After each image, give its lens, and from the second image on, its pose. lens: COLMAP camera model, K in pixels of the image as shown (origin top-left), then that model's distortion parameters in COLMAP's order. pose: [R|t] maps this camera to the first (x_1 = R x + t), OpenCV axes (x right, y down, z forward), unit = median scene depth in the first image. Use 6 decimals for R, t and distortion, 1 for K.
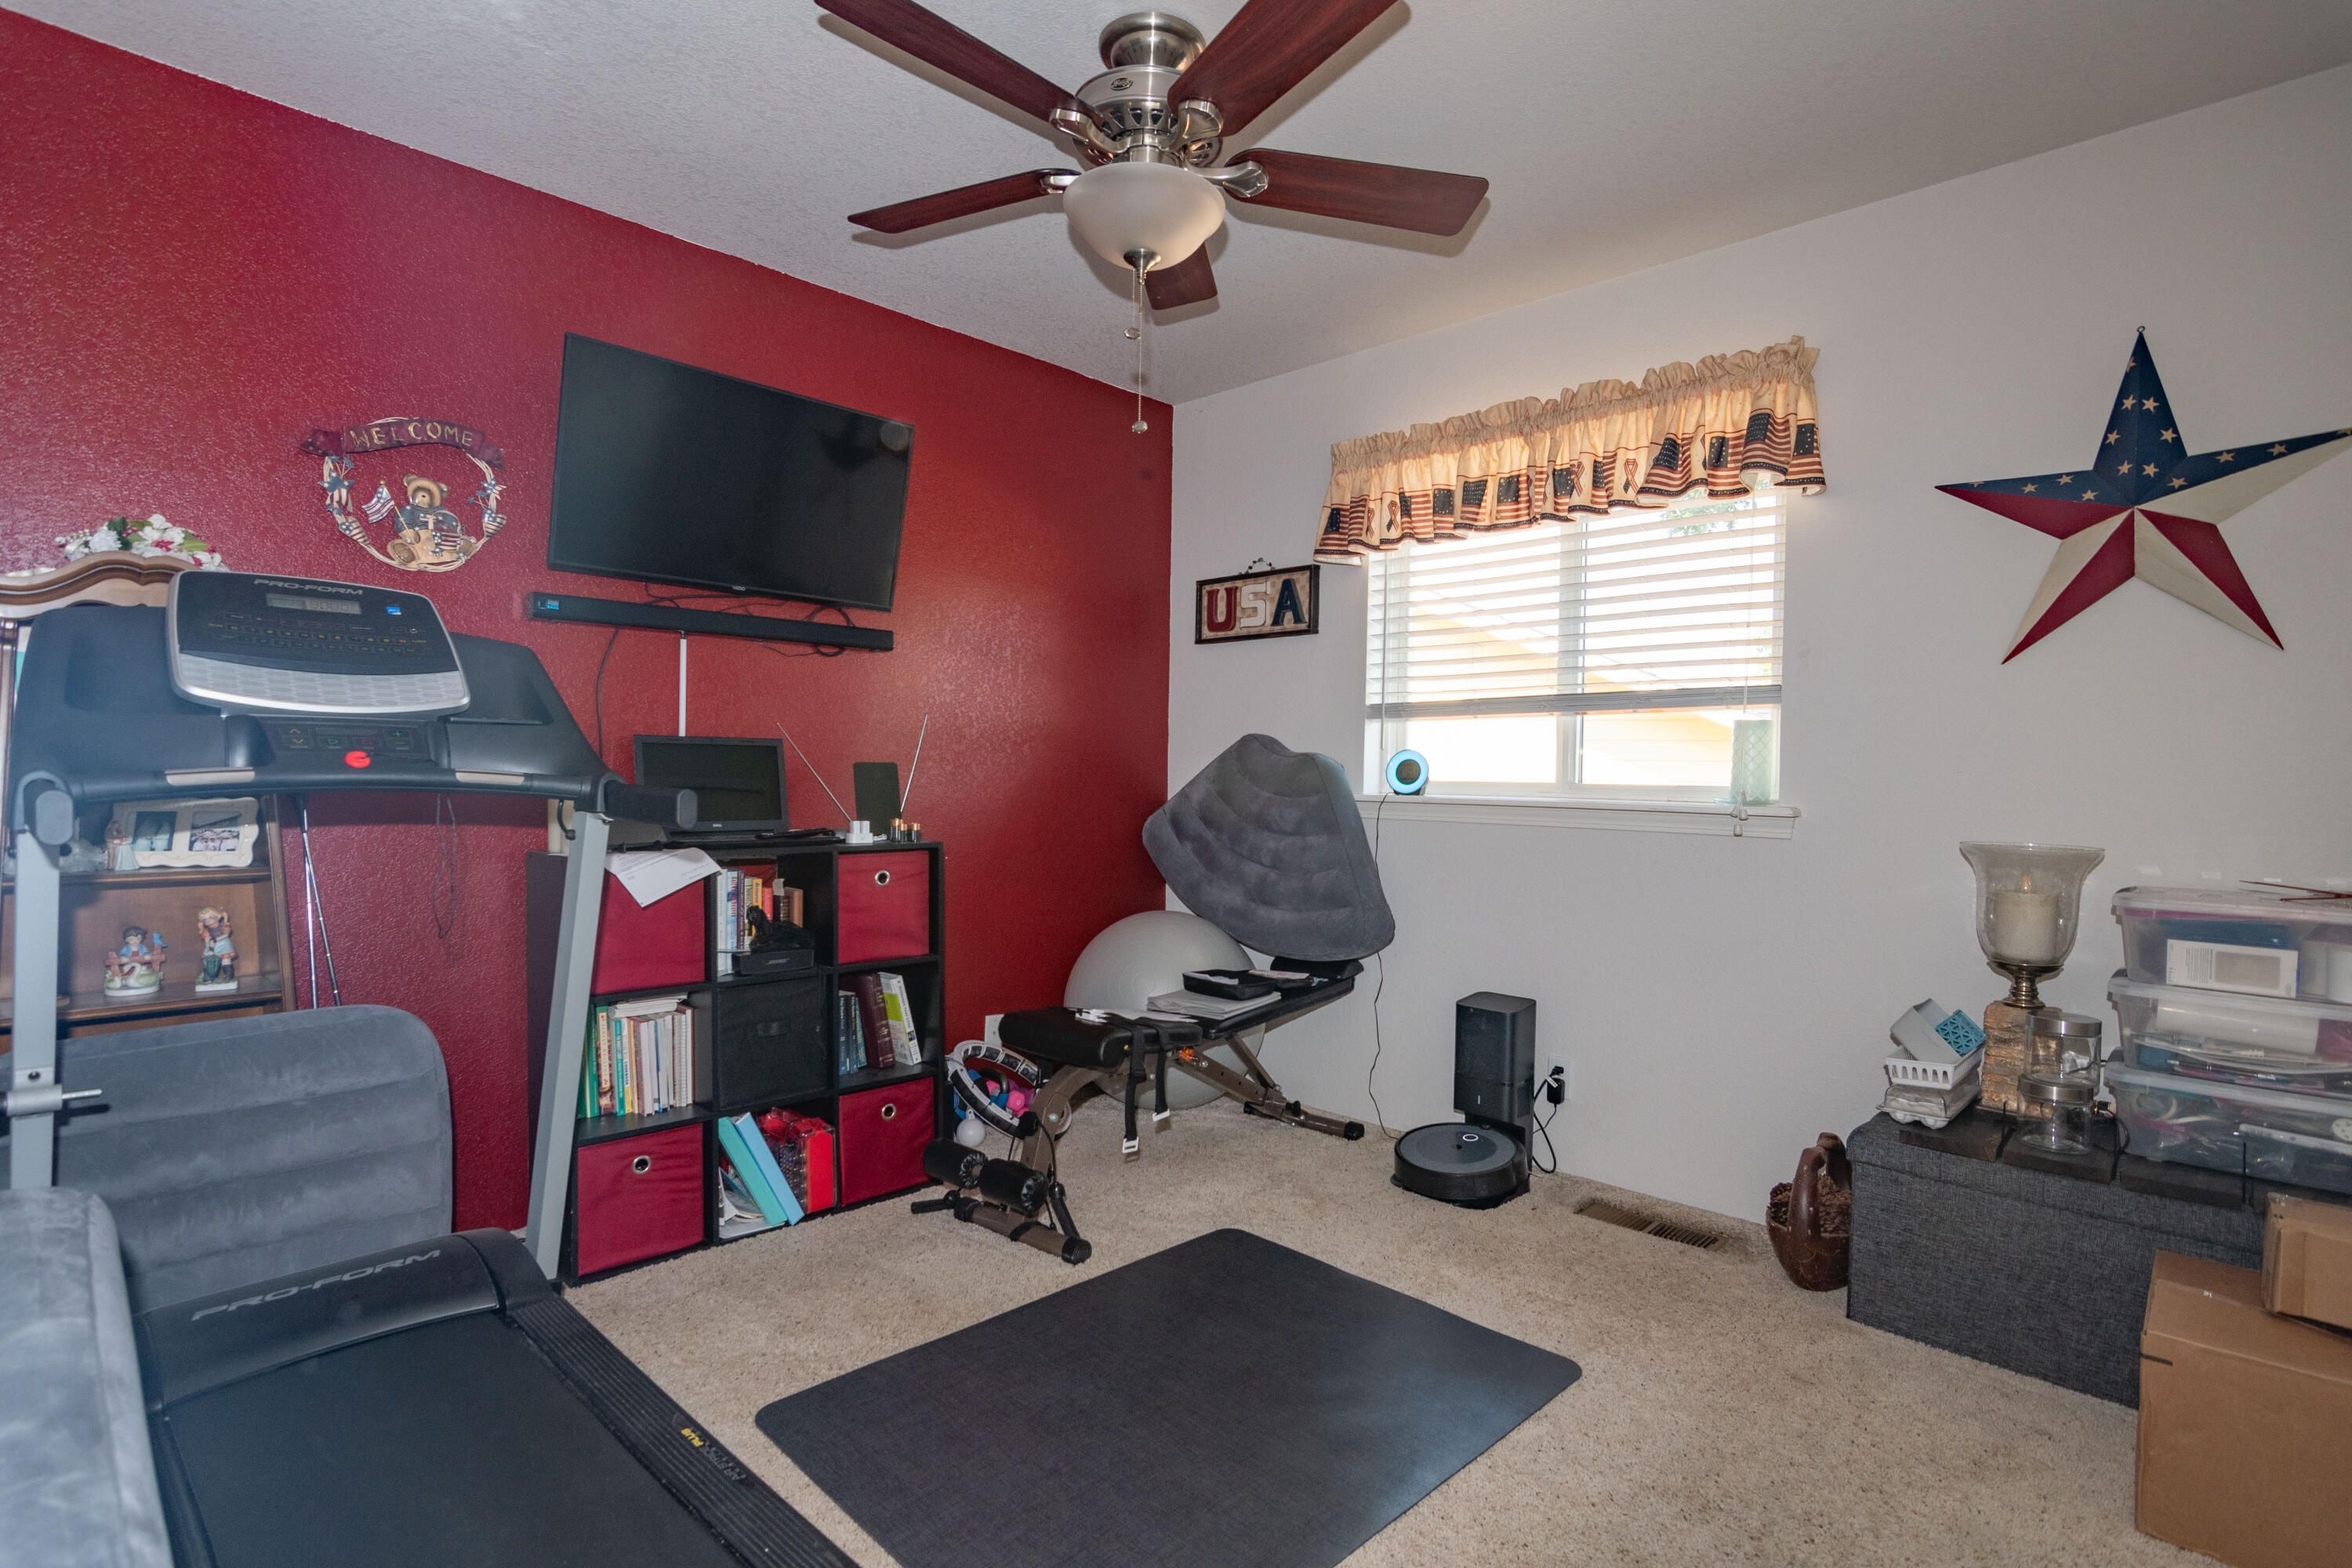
lens RADIAL K [[1198.7, 0, 1176.0], [0, 1198.7, 784.0], [0, 0, 1]] dist [0.000338, 0.000846]
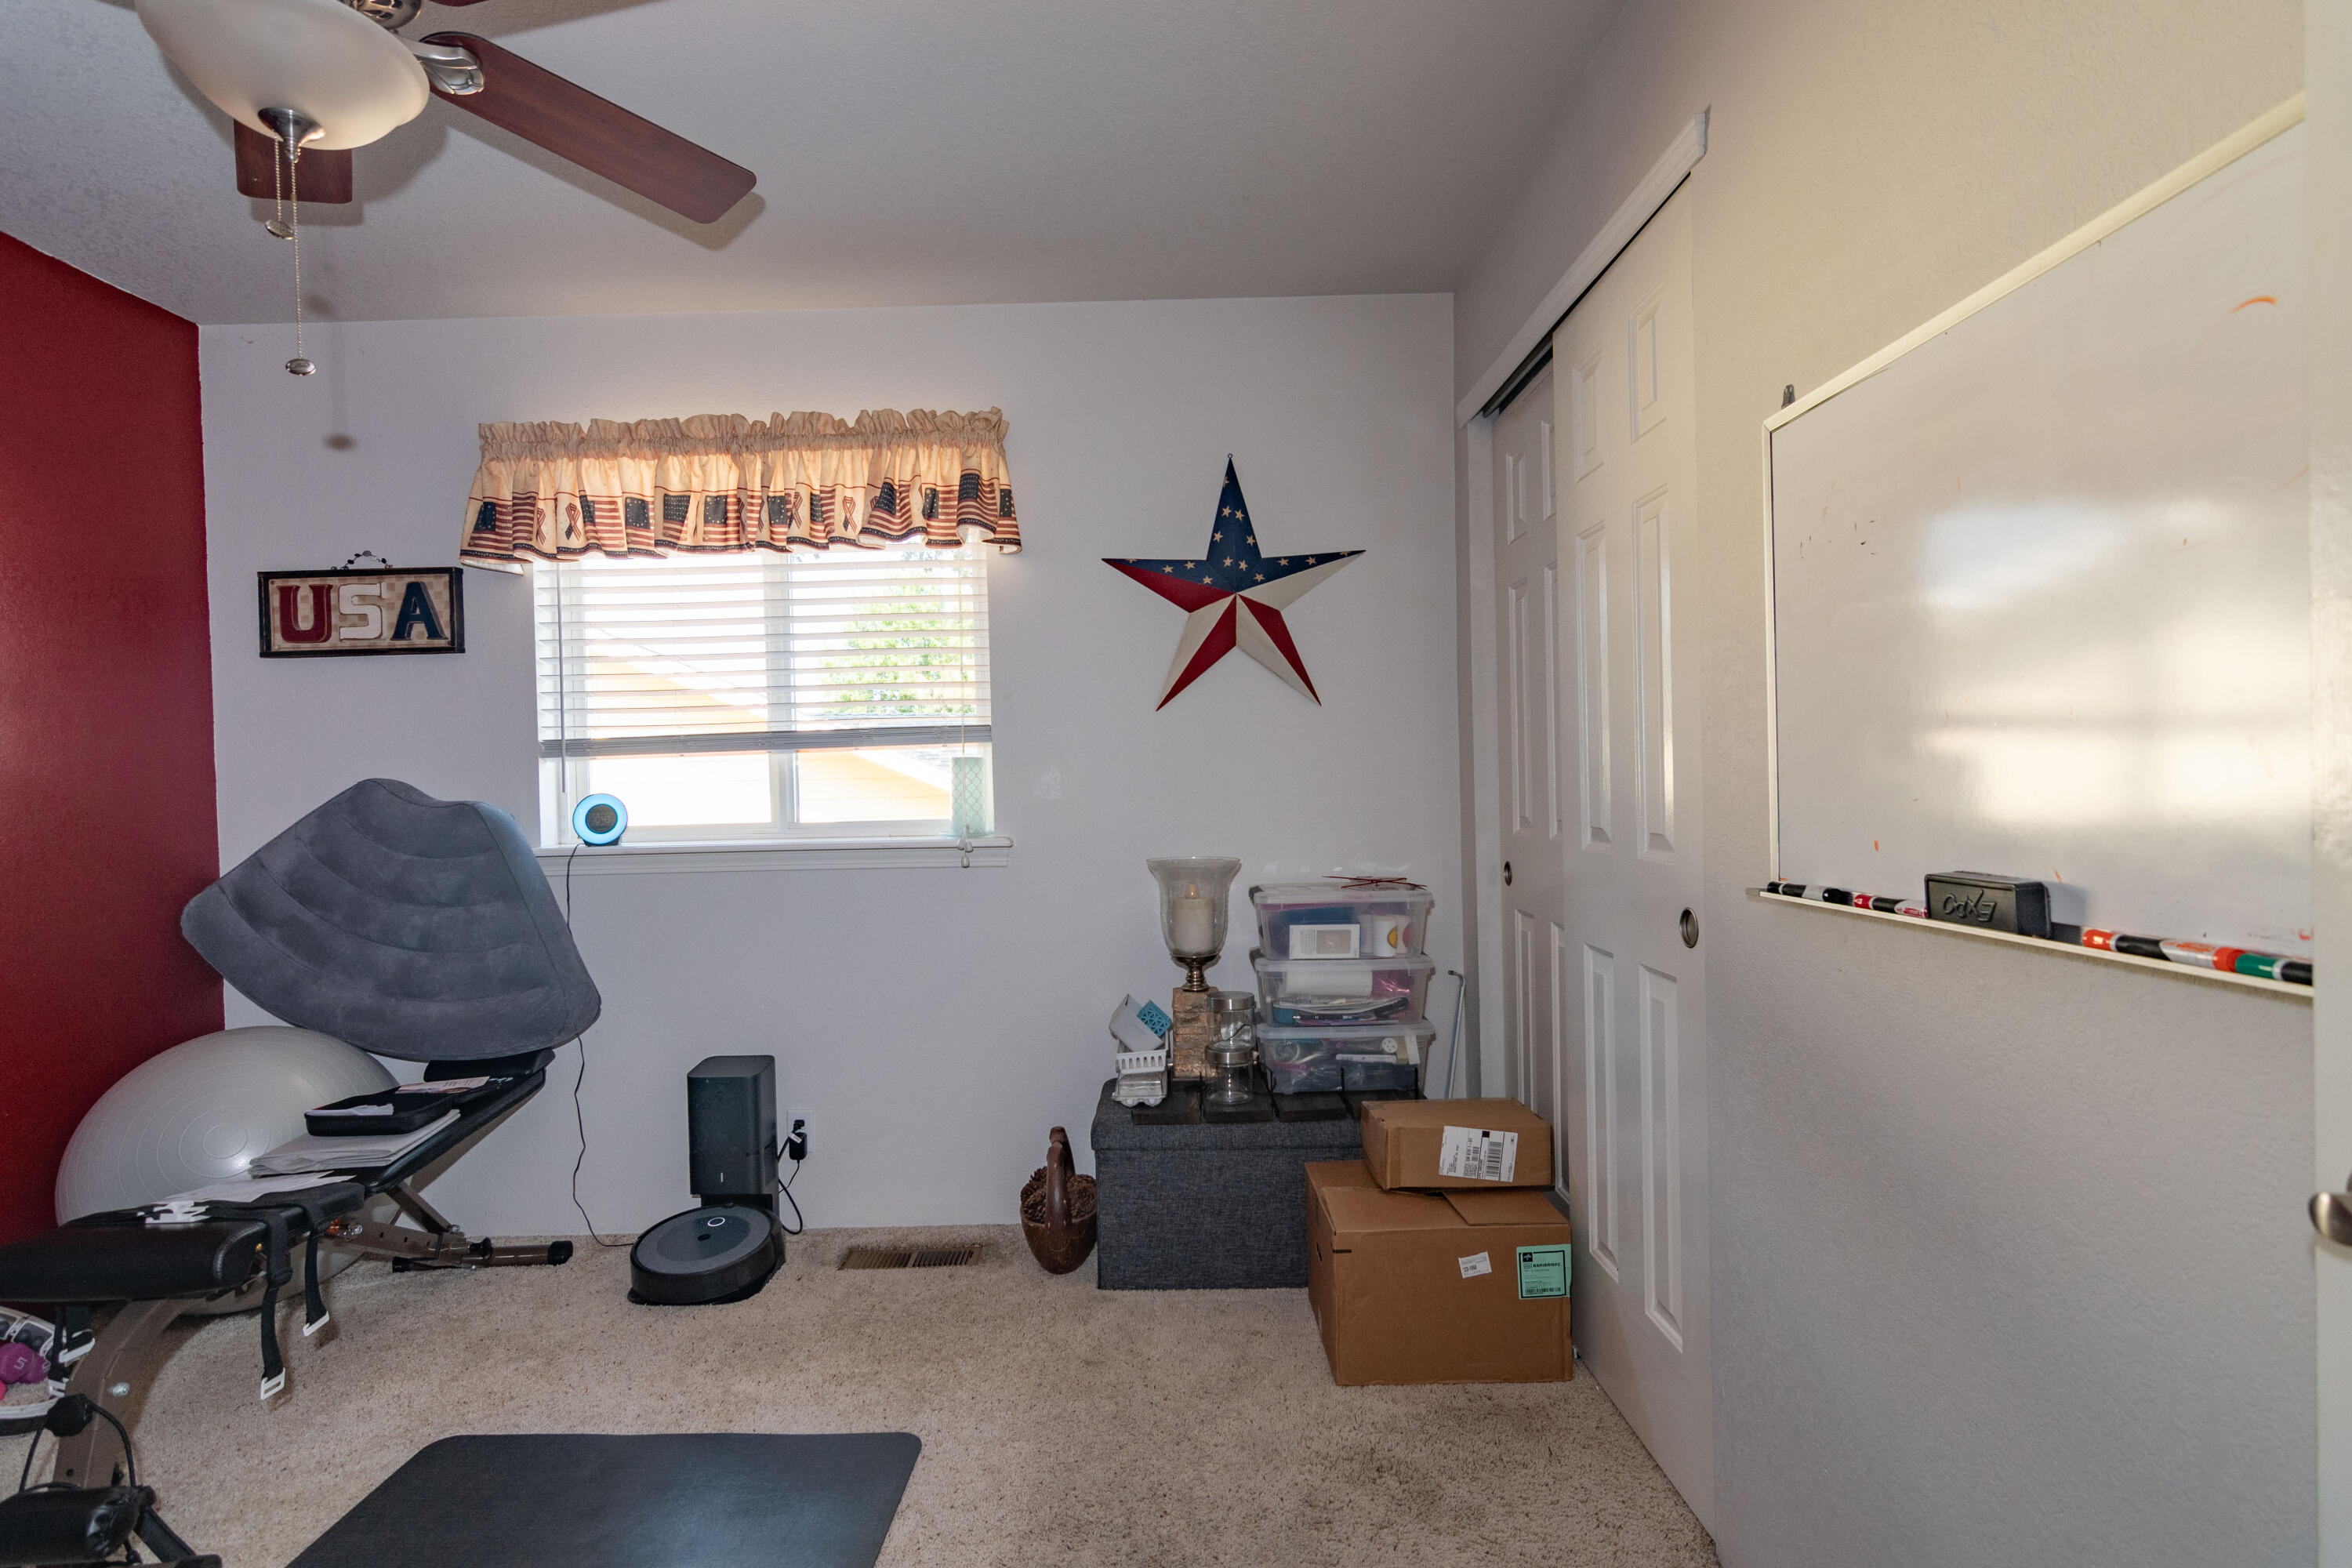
lens RADIAL K [[1161.2, 0, 1176.0], [0, 1161.2, 784.0], [0, 0, 1]] dist [-0.004229, 0.002633]
pose [[0.710036, -0.034393, 0.703325, -0.121202], [0.038120, 0.999219, 0.010378, -0.034147], [-0.703133, 0.019442, 0.710793, 0.134494]]
